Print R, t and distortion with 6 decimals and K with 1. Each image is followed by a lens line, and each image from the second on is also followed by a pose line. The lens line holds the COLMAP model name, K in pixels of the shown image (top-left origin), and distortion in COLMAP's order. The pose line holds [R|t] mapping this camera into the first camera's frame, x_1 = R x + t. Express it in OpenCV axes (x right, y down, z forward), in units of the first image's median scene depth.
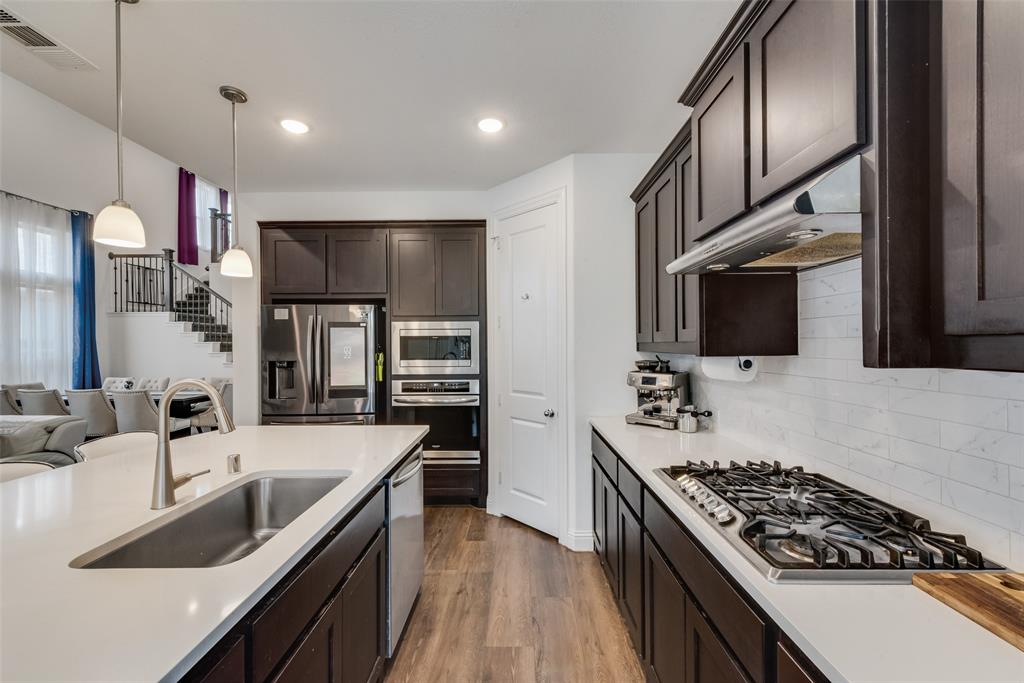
lens RADIAL K [[403.8, 0, 514.1], [0, 403.8, 337.4], [0, 0, 1]] dist [0.015154, -0.000068]
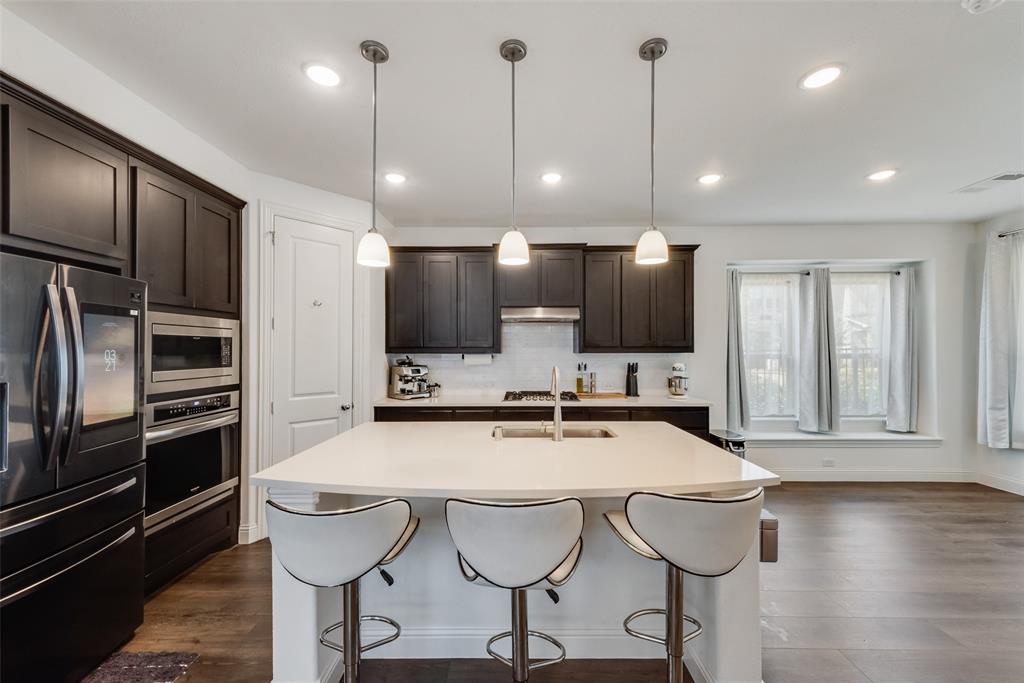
lens RADIAL K [[403.8, 0, 513.2], [0, 403.8, 346.7], [0, 0, 1]] dist [0.015154, -0.000068]
pose [[0.009674, 0.013282, 0.999865, -0.922395], [-0.011632, 0.999846, -0.013169, 0.018737], [-0.999886, -0.011503, 0.009827, 0.424962]]
